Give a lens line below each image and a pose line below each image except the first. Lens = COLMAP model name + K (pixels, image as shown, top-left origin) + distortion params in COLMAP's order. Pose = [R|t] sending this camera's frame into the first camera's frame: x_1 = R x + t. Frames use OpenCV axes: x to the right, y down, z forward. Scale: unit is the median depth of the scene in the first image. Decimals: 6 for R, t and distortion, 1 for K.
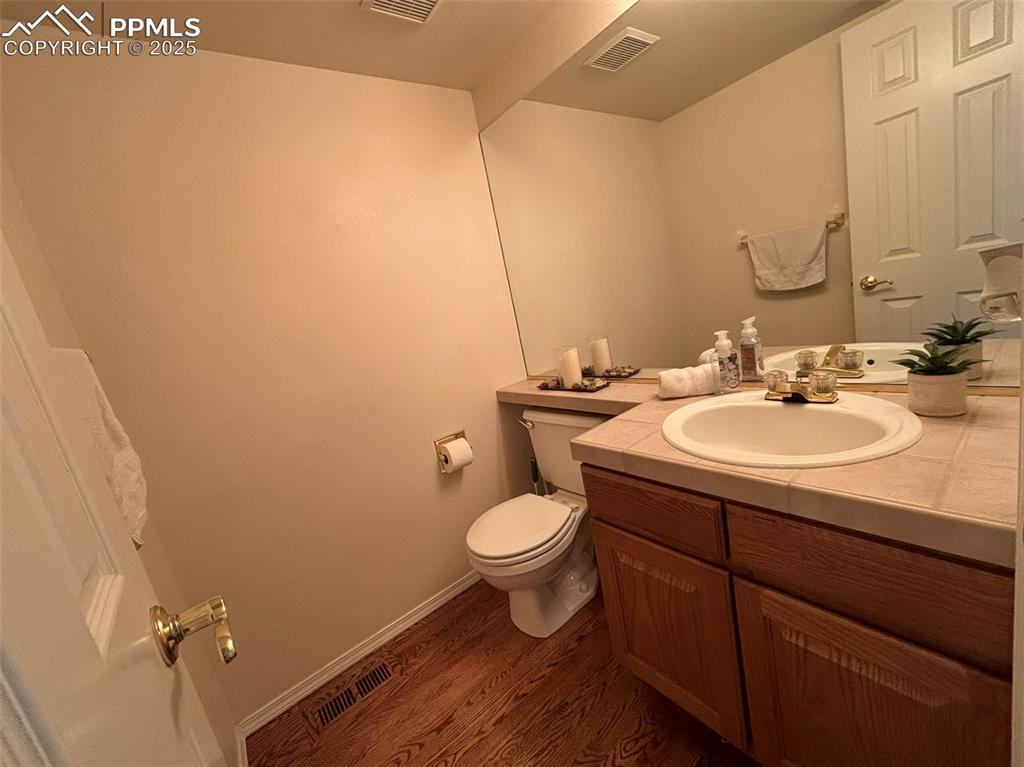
lens RADIAL K [[411.9, 0, 511.2], [0, 411.9, 380.4], [0, 0, 1]] dist [-0.001717, 0.000104]
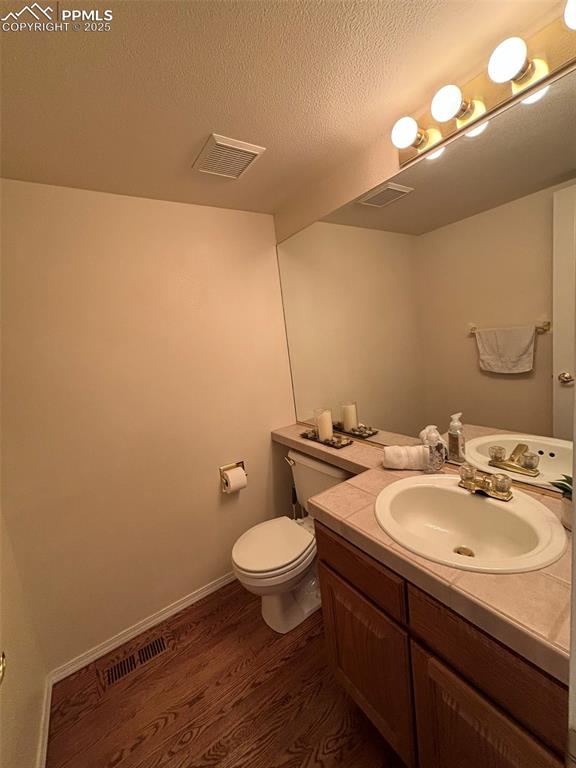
lens RADIAL K [[309.5, 0, 289.3], [0, 309.5, 381.6], [0, 0, 1]] dist [0.002158, 0.000042]
pose [[0.994354, 0.095626, -0.045991, 0.066326], [-0.097177, 0.994729, -0.032738, -0.138519], [0.042618, 0.037022, 0.998405, -0.013785]]
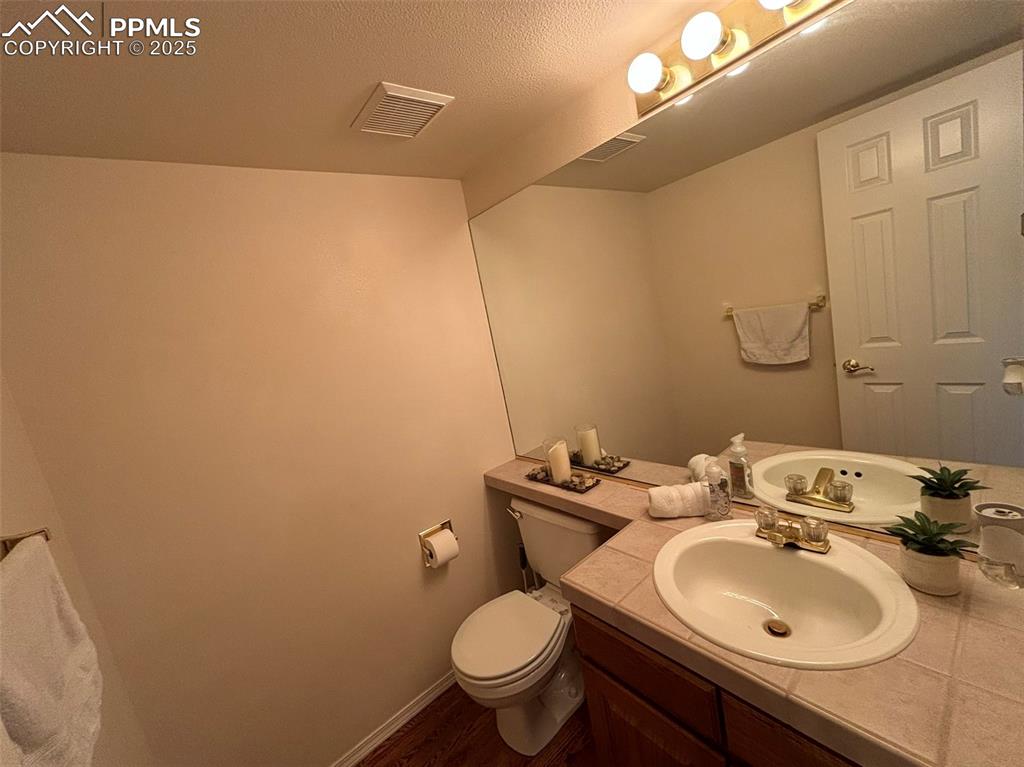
lens RADIAL K [[411.9, 0, 511.2], [0, 411.9, 380.4], [0, 0, 1]] dist [-0.001717, 0.000104]
pose [[0.999592, 0.005779, 0.027968, 0.000107], [-0.004524, 0.998990, -0.044709, -0.194113], [-0.028198, 0.044564, 0.998608, 0.011508]]
